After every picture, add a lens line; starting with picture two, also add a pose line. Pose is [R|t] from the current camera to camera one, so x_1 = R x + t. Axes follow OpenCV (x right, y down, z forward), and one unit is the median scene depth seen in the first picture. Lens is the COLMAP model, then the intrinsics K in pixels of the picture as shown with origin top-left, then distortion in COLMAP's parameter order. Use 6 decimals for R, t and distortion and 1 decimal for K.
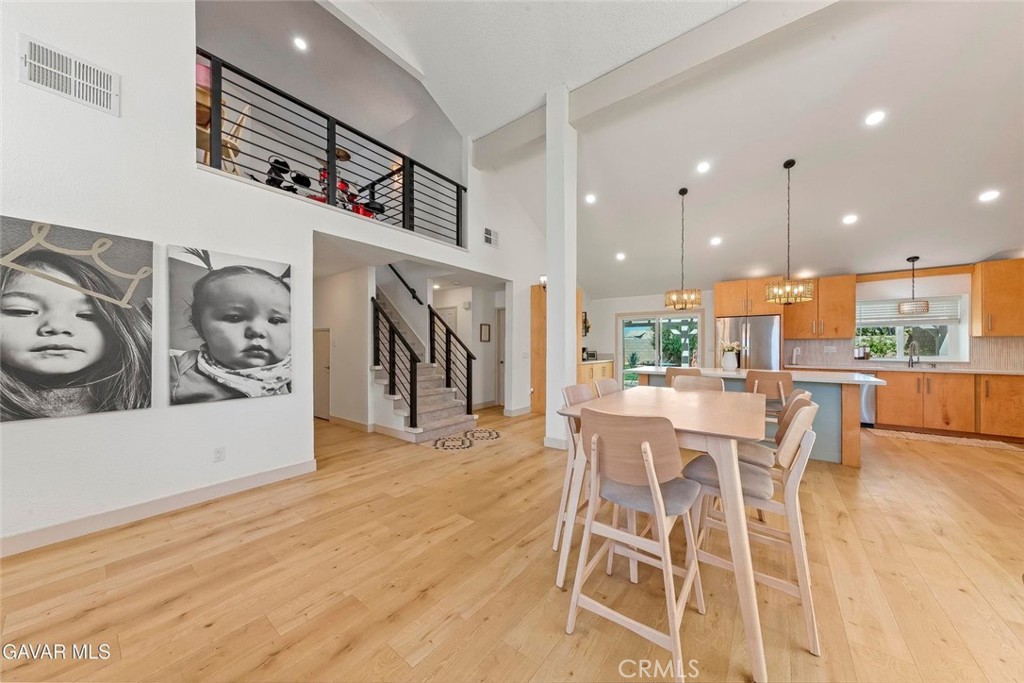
lens RADIAL K [[334.7, 0, 513.0], [0, 334.7, 346.3], [0, 0, 1]] dist [0.000523, 0.000025]
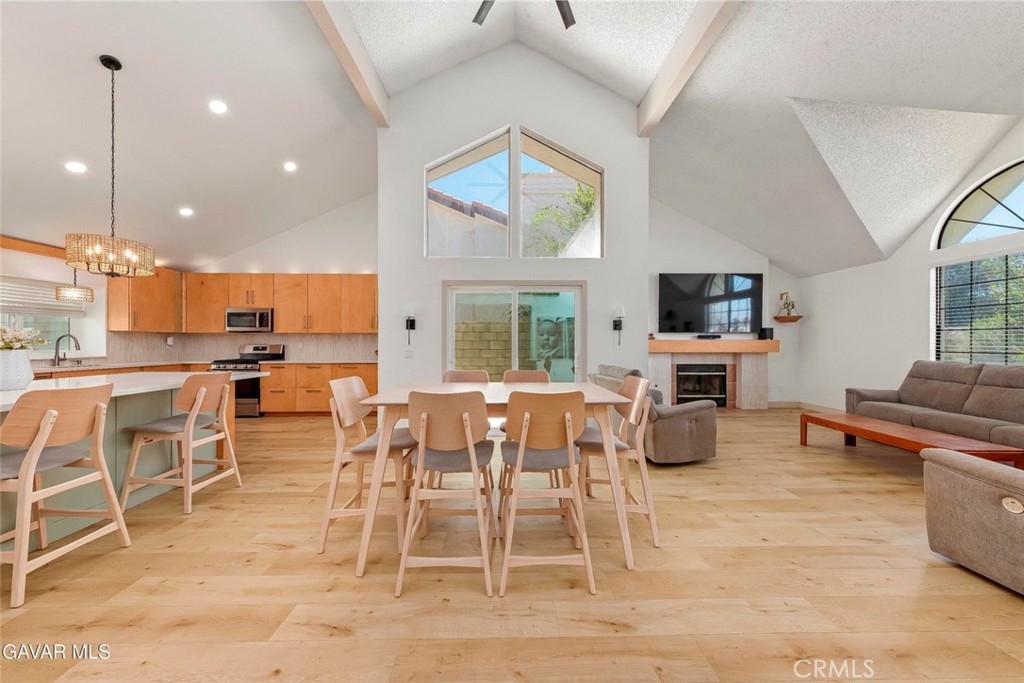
lens RADIAL K [[329.2, 0, 508.3], [0, 329.2, 341.9], [0, 0, 1]] dist [0.005788, 0.000028]
pose [[-0.624082, 0.000581, 0.781359, -0.159093], [-0.001903, 0.999996, -0.002264, 0.004490], [-0.781357, -0.002900, -0.624078, 0.718631]]
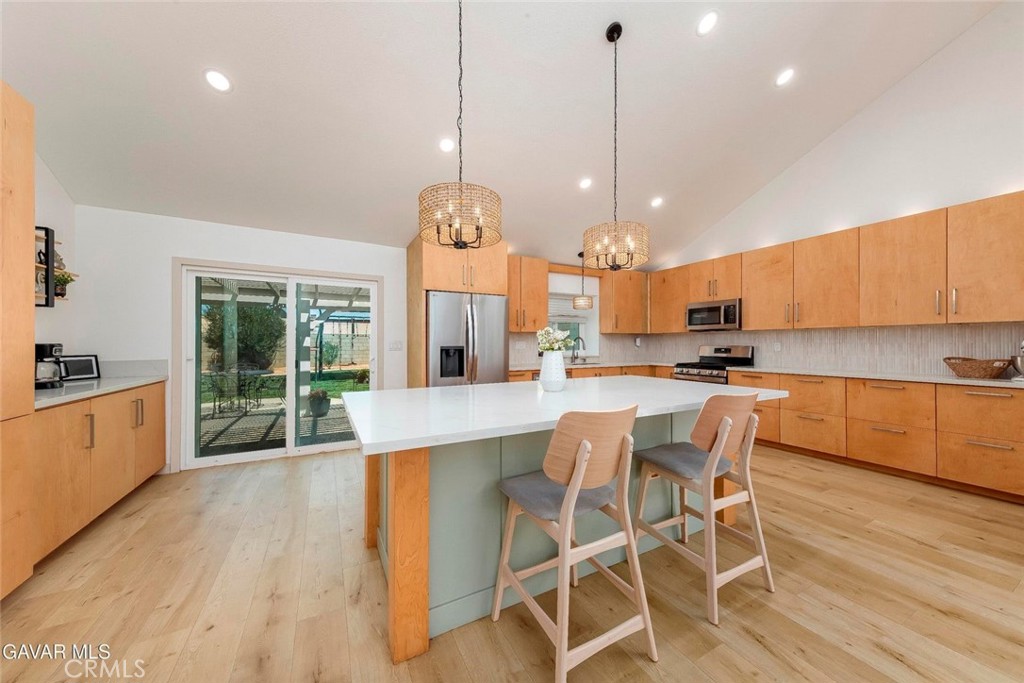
lens RADIAL K [[351.5, 0, 512.3], [0, 351.5, 344.1], [0, 0, 1]] dist [0.000520, 0.000026]
pose [[0.409399, -0.002409, 0.912352, 0.163715], [0.000621, 0.999997, 0.002362, 0.005506], [-0.912355, -0.000400, 0.409400, 0.820628]]
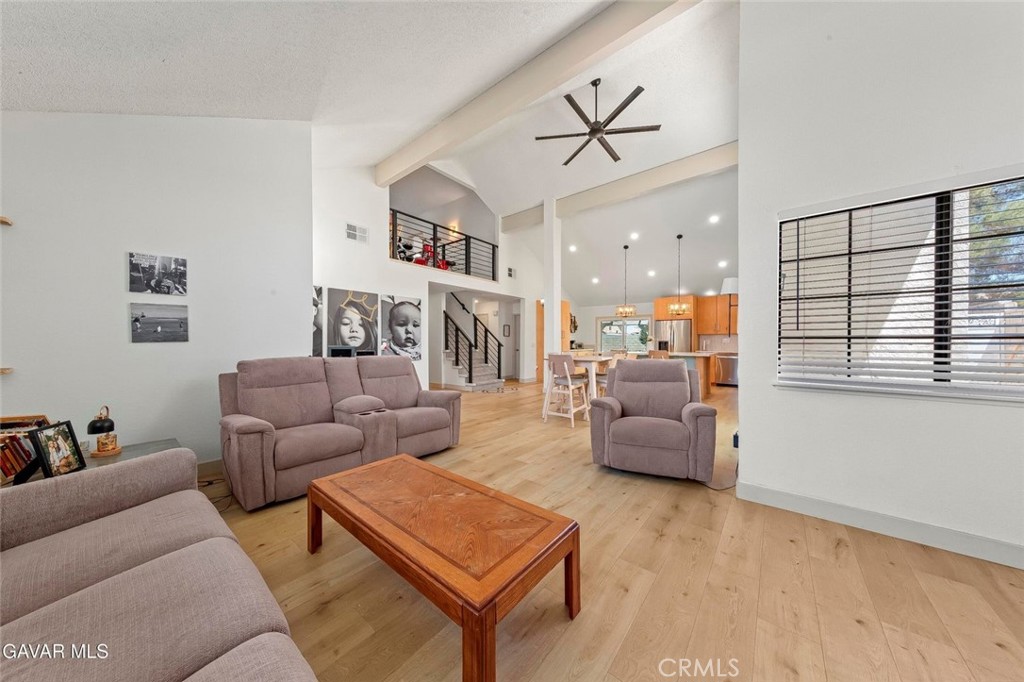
lens RADIAL K [[322.0, 0, 512.0], [0, 322.0, 341.0], [0, 0, 1]] dist [0.000580, 0.000011]
pose [[0.999462, -0.000007, -0.032798, -0.014827], [-0.000147, 0.999989, -0.004683, 0.020814], [0.032798, 0.004685, 0.999451, -0.689679]]
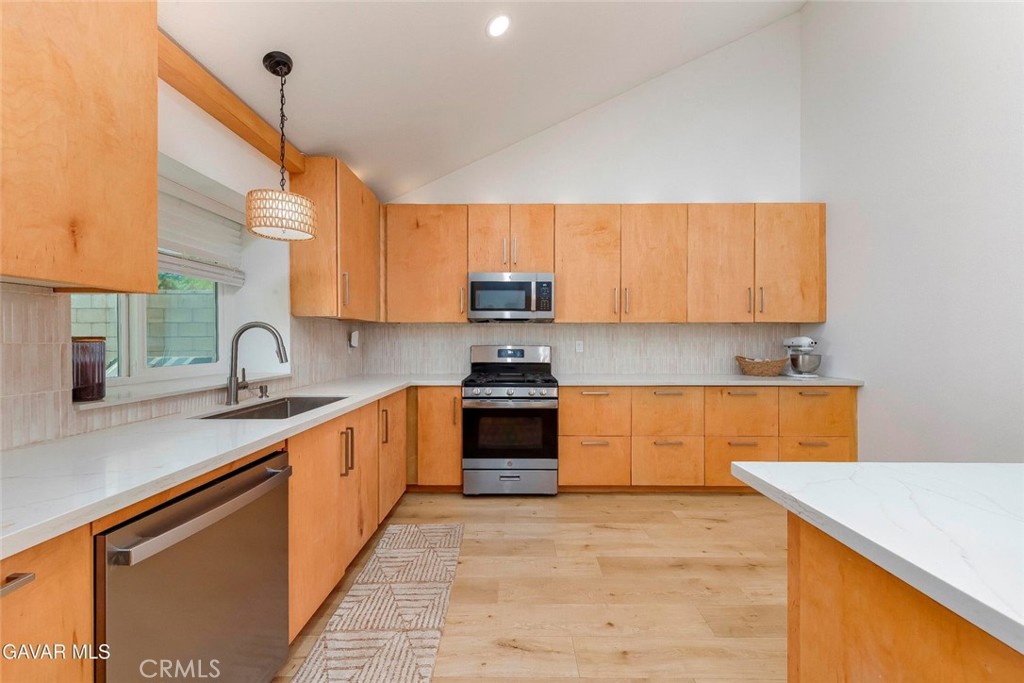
lens RADIAL K [[376.4, 0, 512.0], [0, 376.4, 341.5], [0, 0, 1]] dist [0.000945, 0.000040]
pose [[-0.604006, -0.005526, 0.796961, 0.829148], [-0.002834, 0.999985, 0.004786, 0.001928], [-0.796975, 0.000632, -0.604012, 1.123323]]
